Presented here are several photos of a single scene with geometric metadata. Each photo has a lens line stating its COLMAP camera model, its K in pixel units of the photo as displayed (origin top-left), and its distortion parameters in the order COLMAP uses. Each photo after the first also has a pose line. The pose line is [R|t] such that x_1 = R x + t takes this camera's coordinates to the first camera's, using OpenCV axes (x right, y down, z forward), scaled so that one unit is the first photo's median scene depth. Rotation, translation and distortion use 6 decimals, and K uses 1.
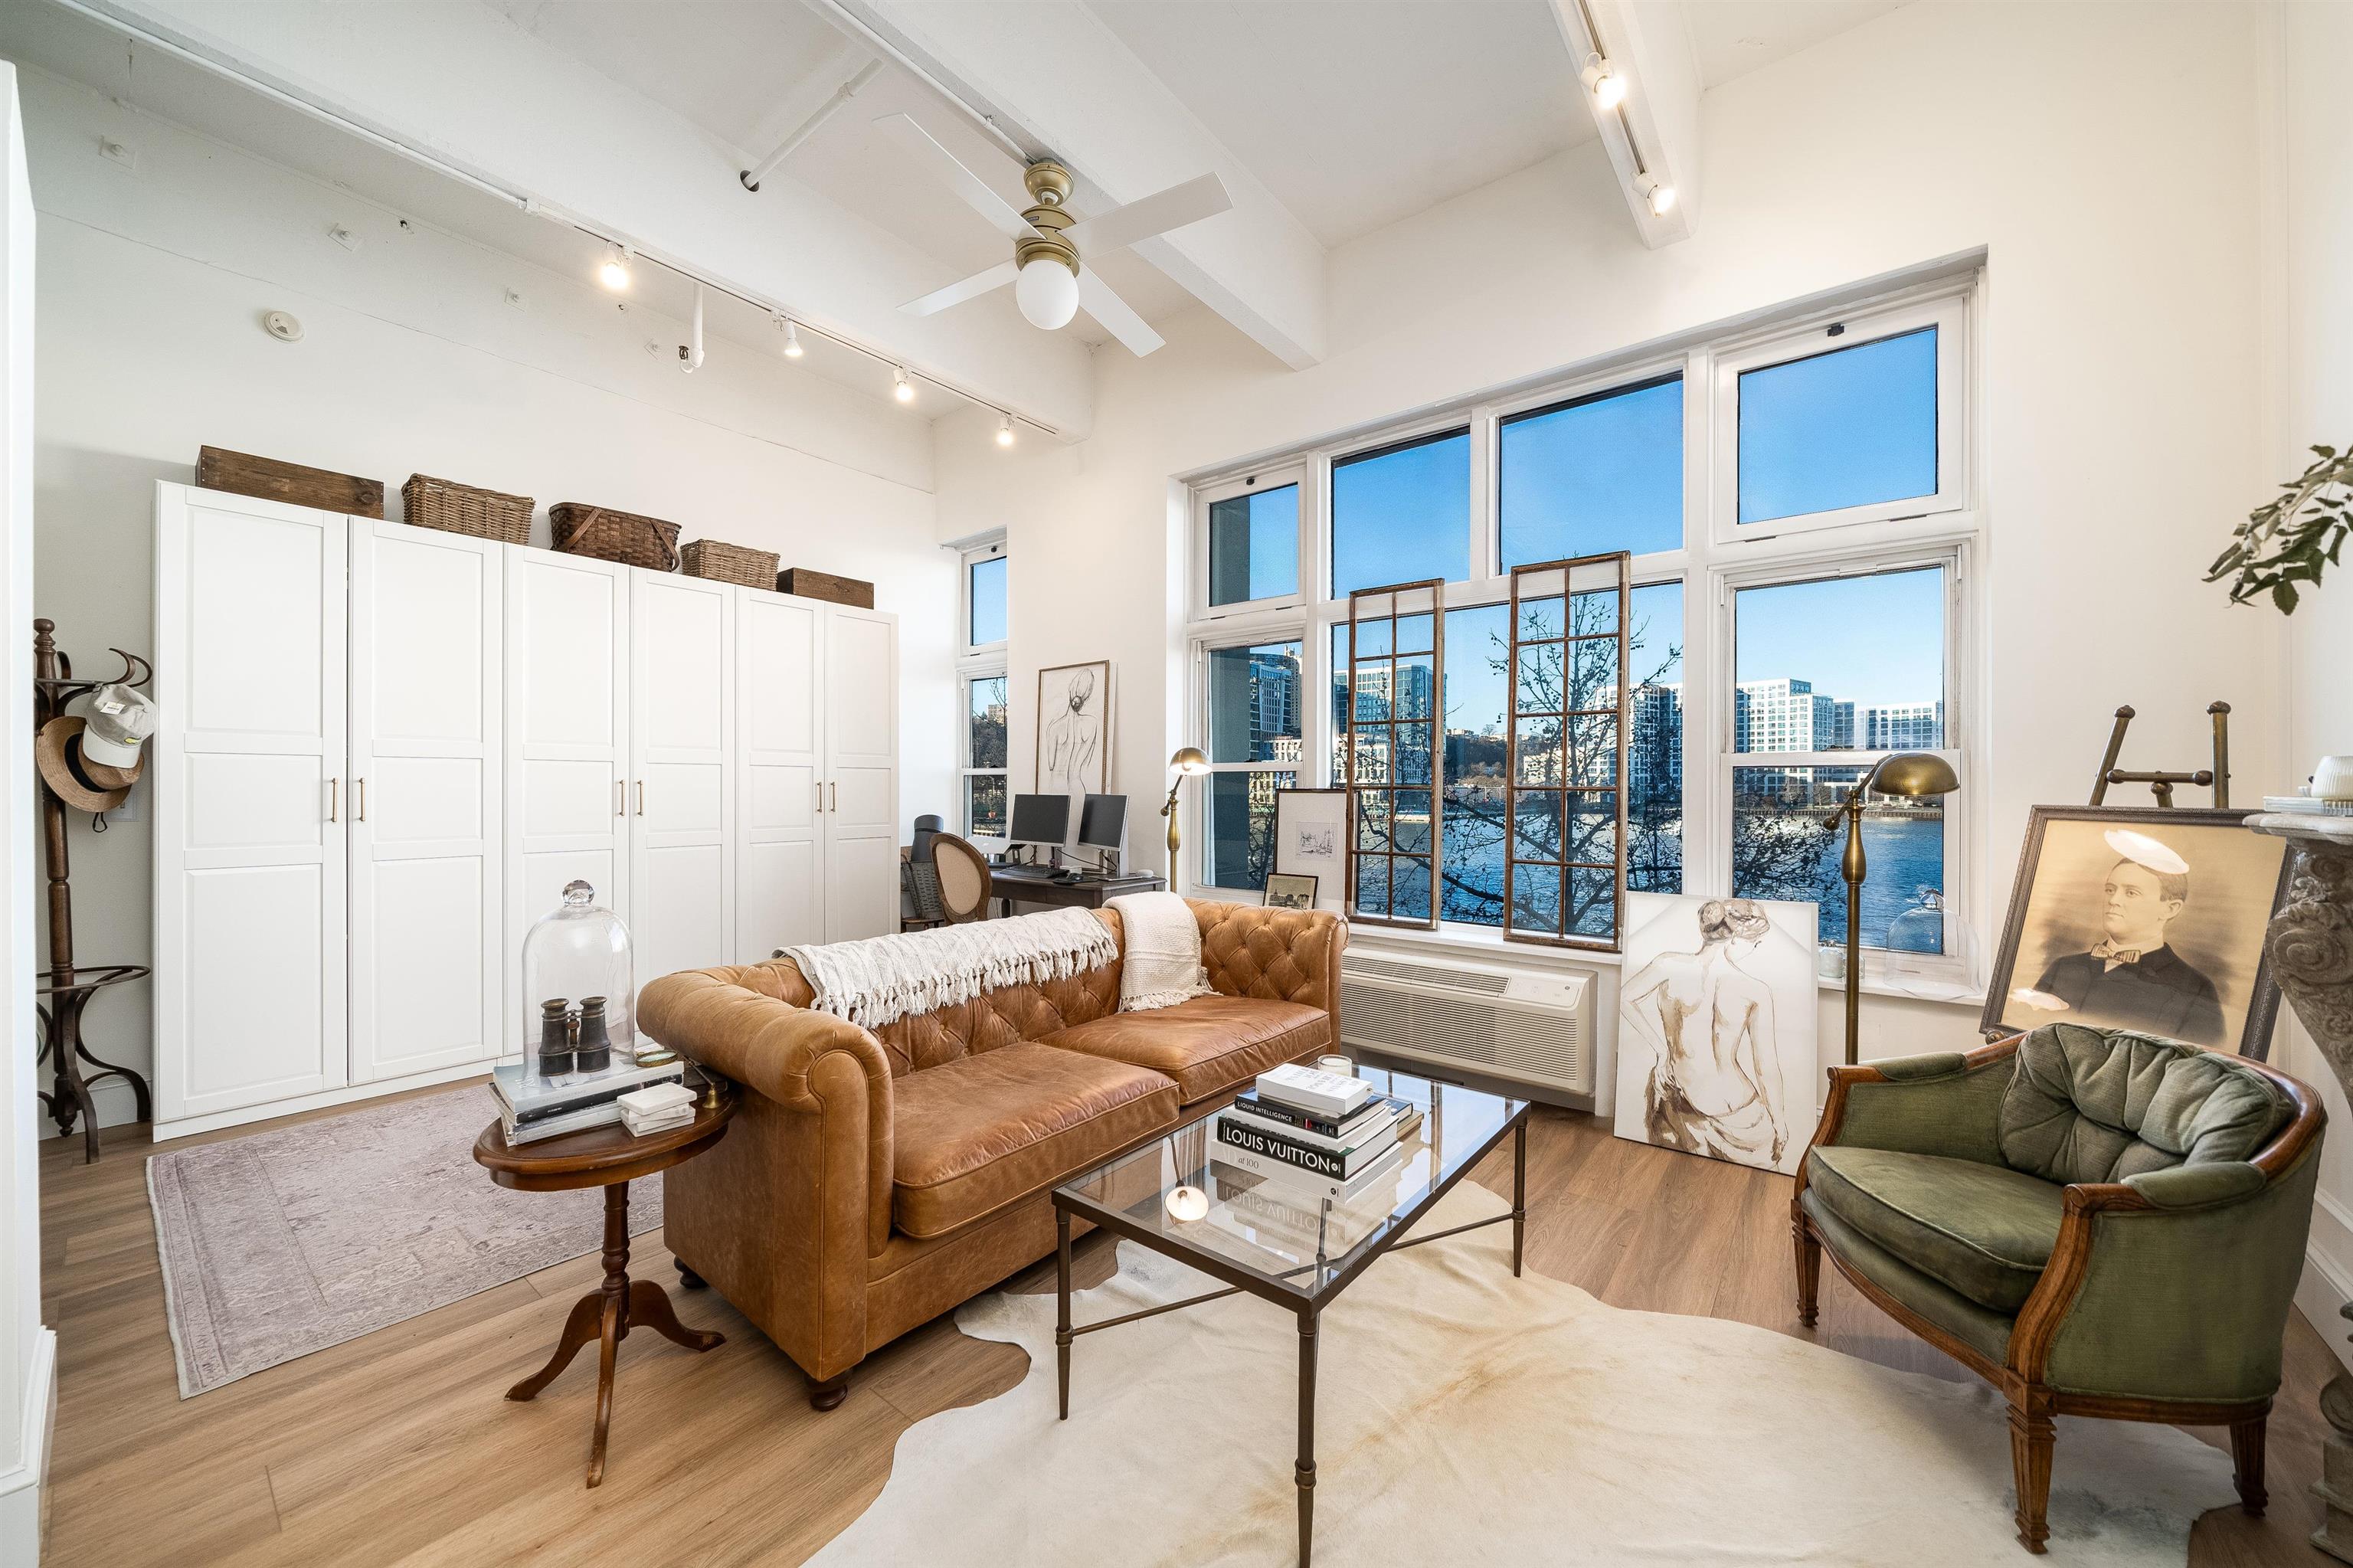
lens RADIAL K [[863.6, 0, 1190.3], [0, 863.6, 787.3], [0, 0, 1]] dist [-0.005261, -0.000208]
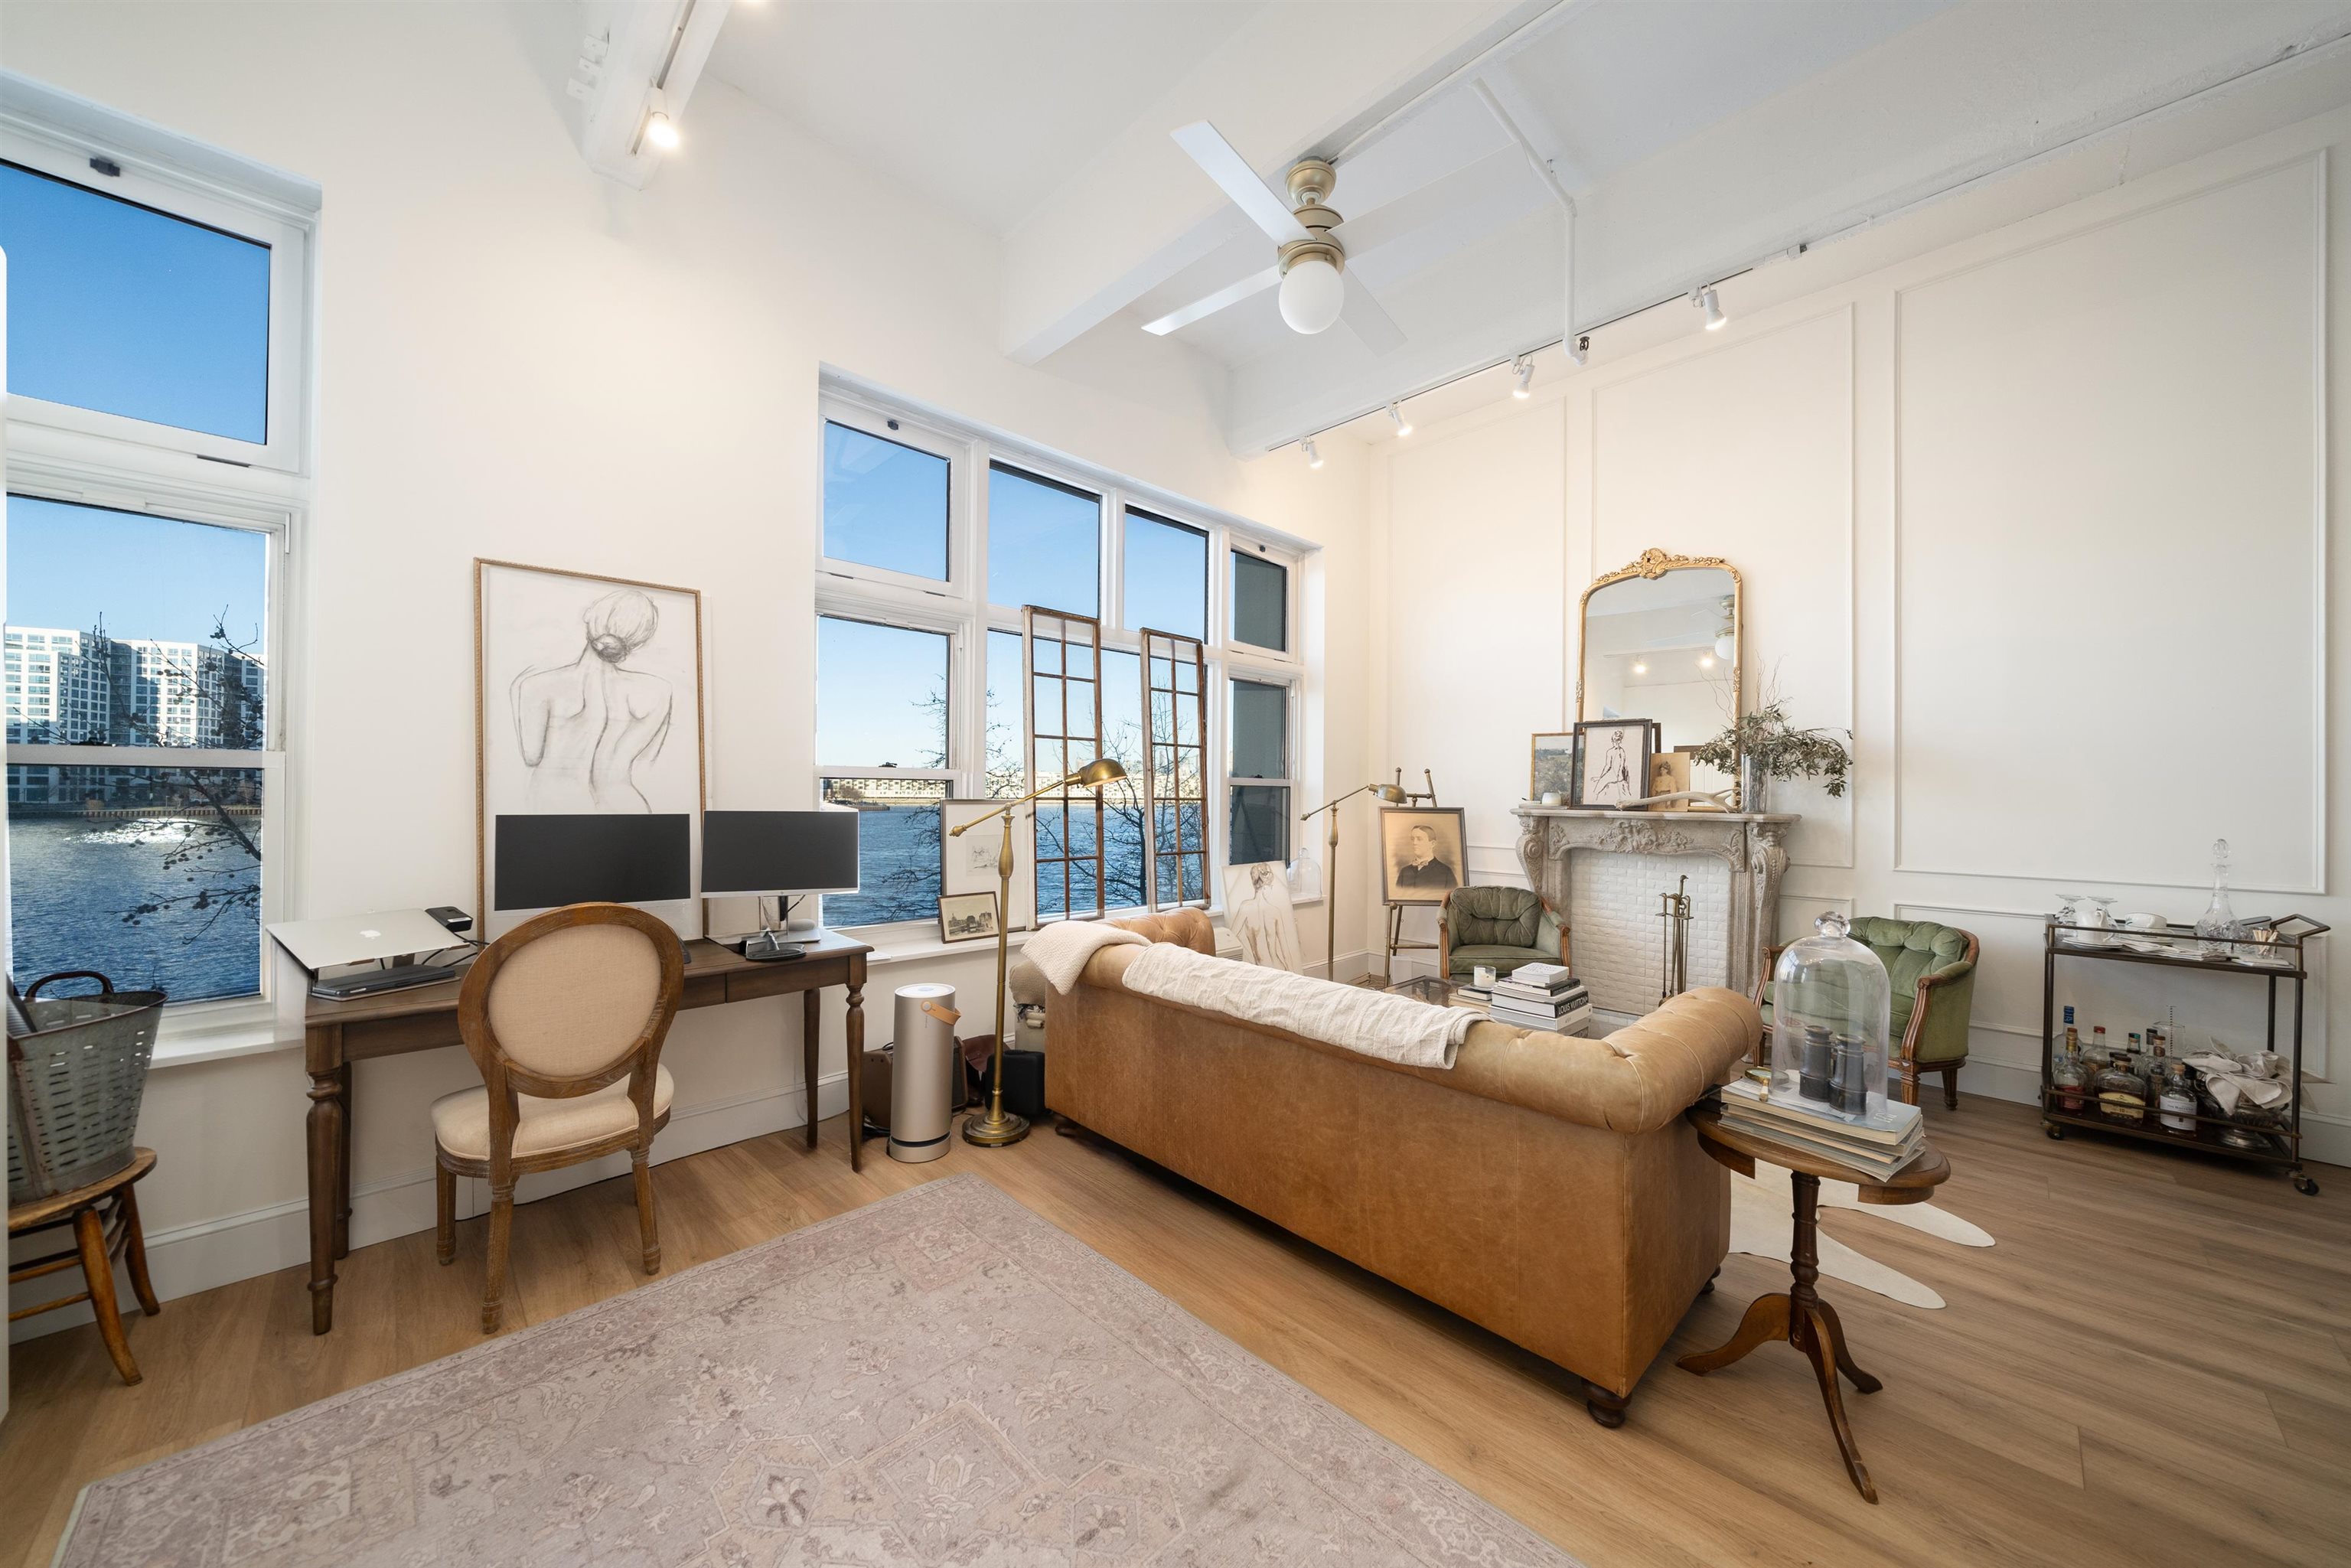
lens RADIAL K [[823.0, 0, 1187.9], [0, 823.0, 787.1], [0, 0, 1]] dist [-0.006651, -0.000012]
pose [[0.118483, 0.004137, 0.992947, -1.004309], [-0.009054, 0.999954, -0.003086, -0.015936], [-0.992915, -0.008624, 0.118515, 0.937813]]
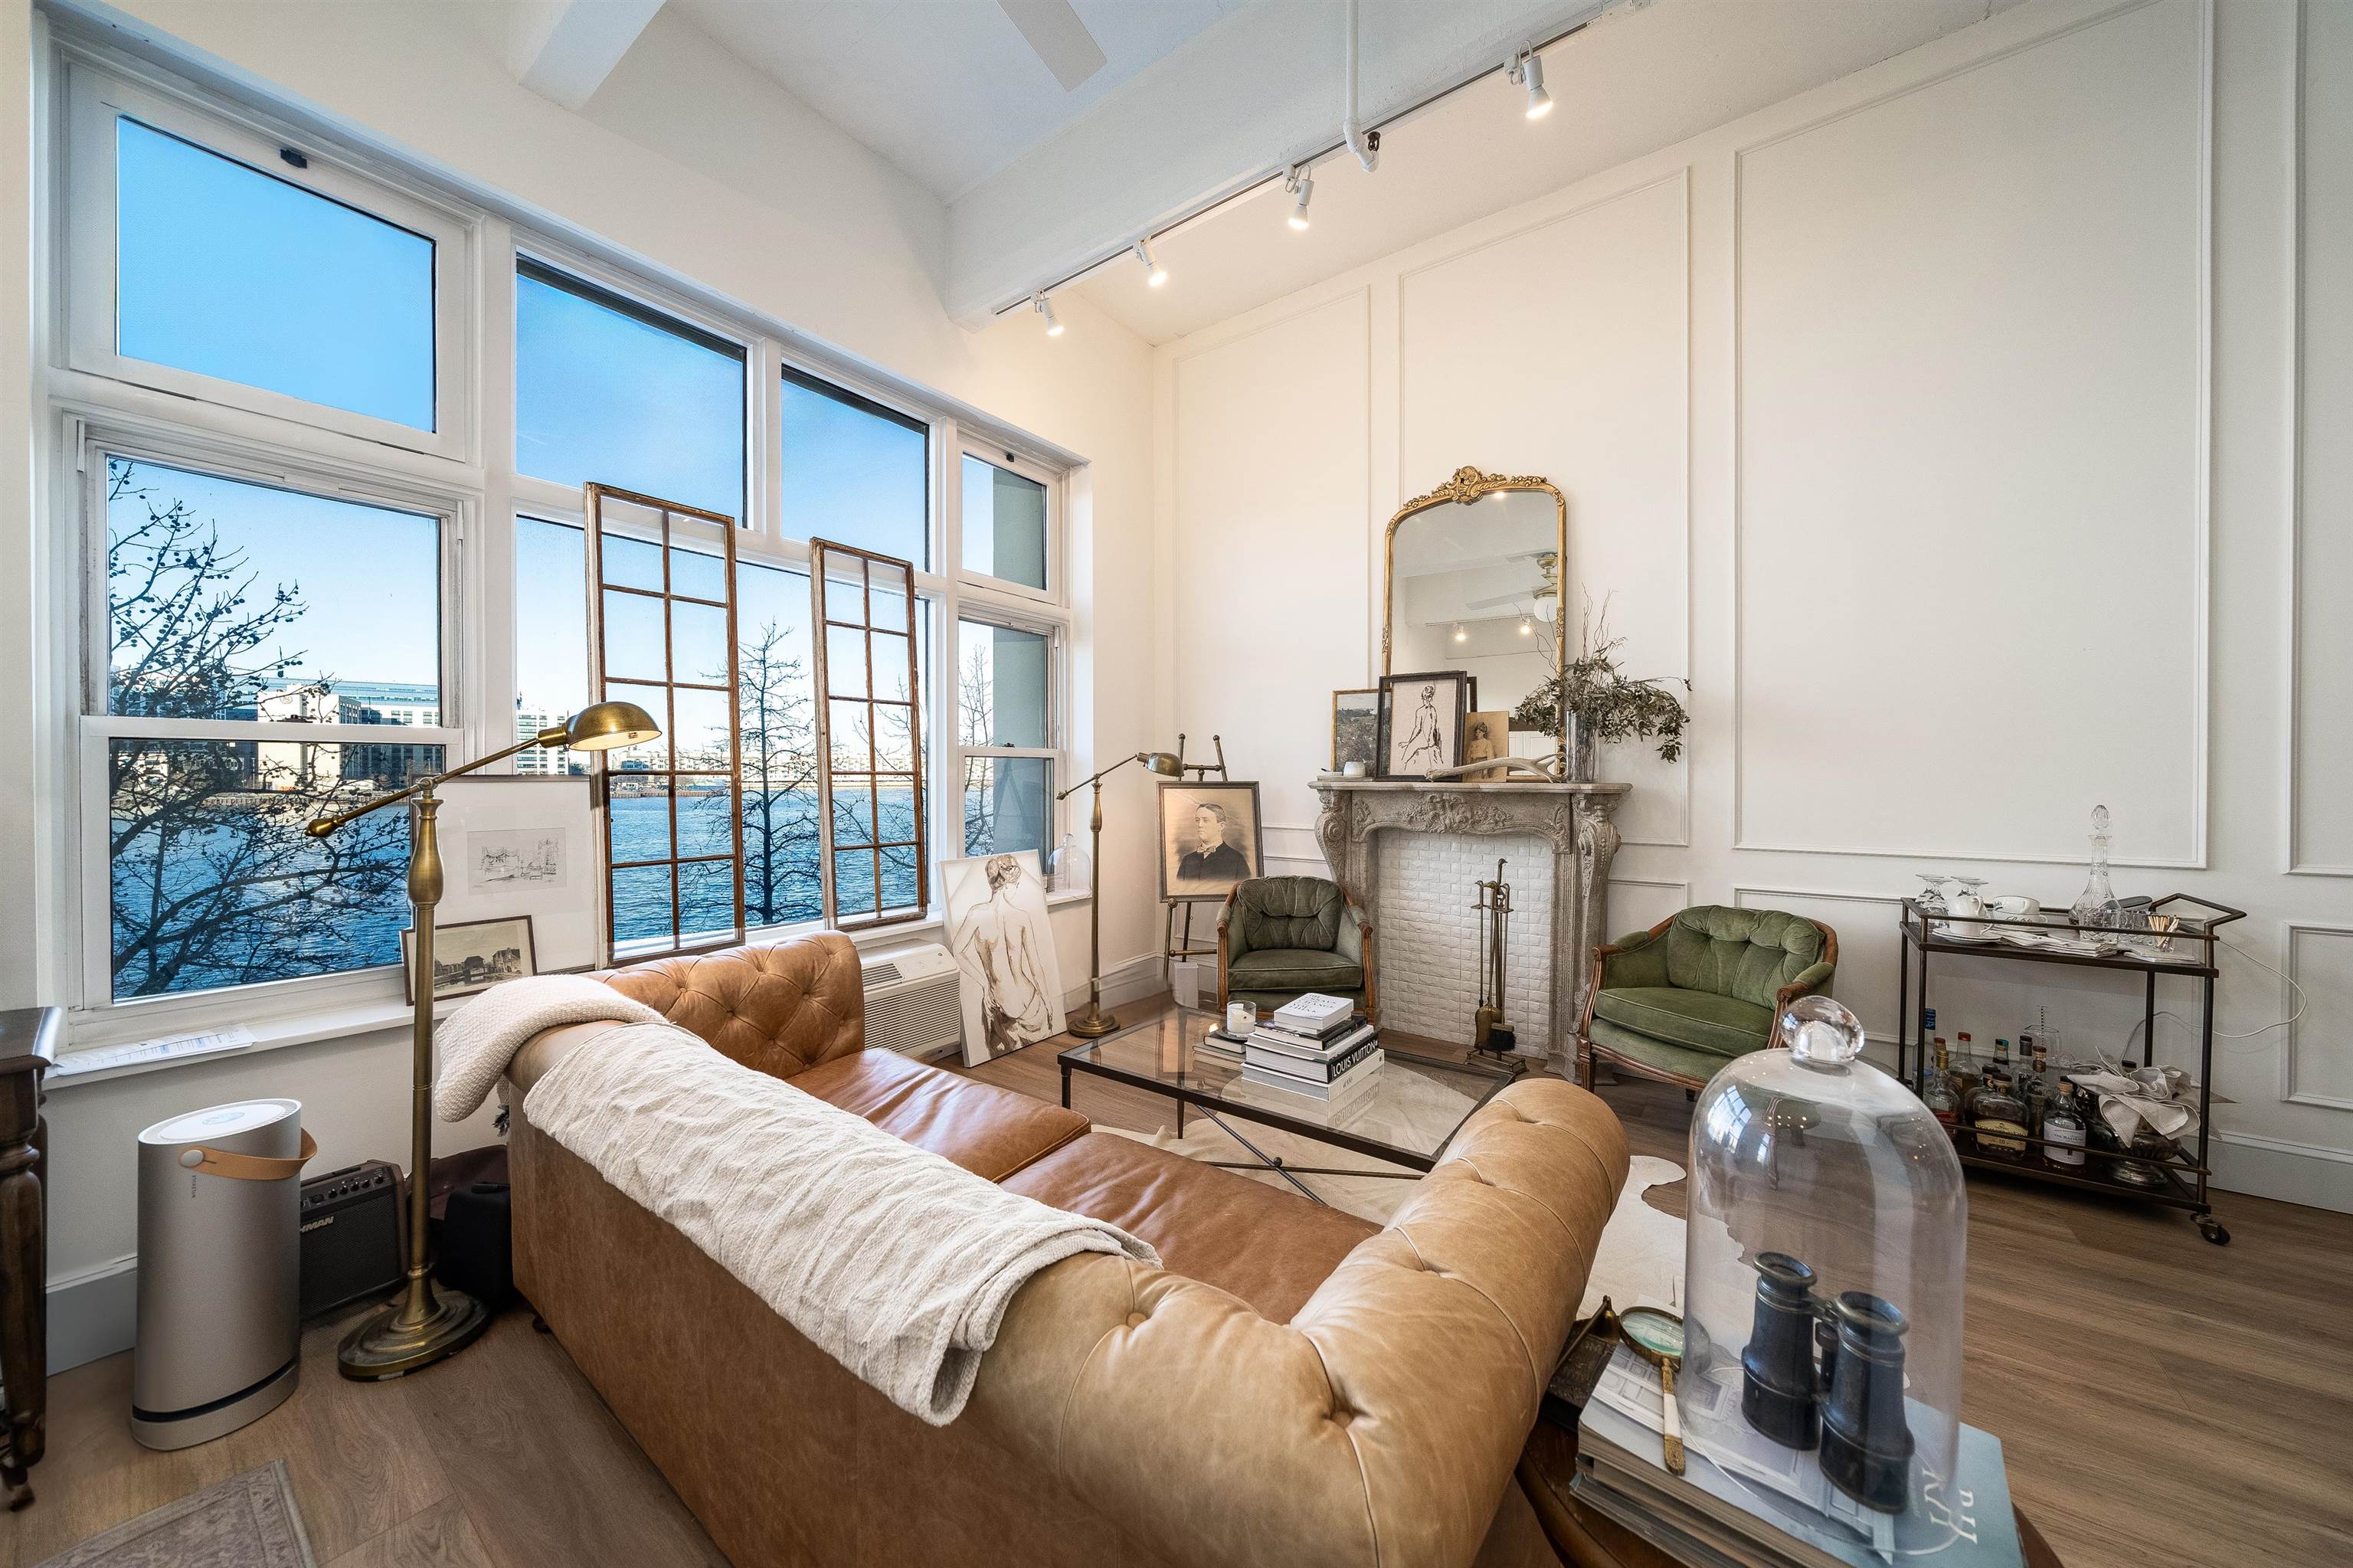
lens RADIAL K [[804.8, 0, 1186.9], [0, 804.8, 778.9], [0, 0, 1]] dist [-0.006384, 0.000163]
pose [[-0.049137, -0.009705, 0.998745, -0.624145], [0.000441, 0.999952, 0.009739, -0.001798], [-0.998792, 0.000919, -0.049130, 0.763320]]
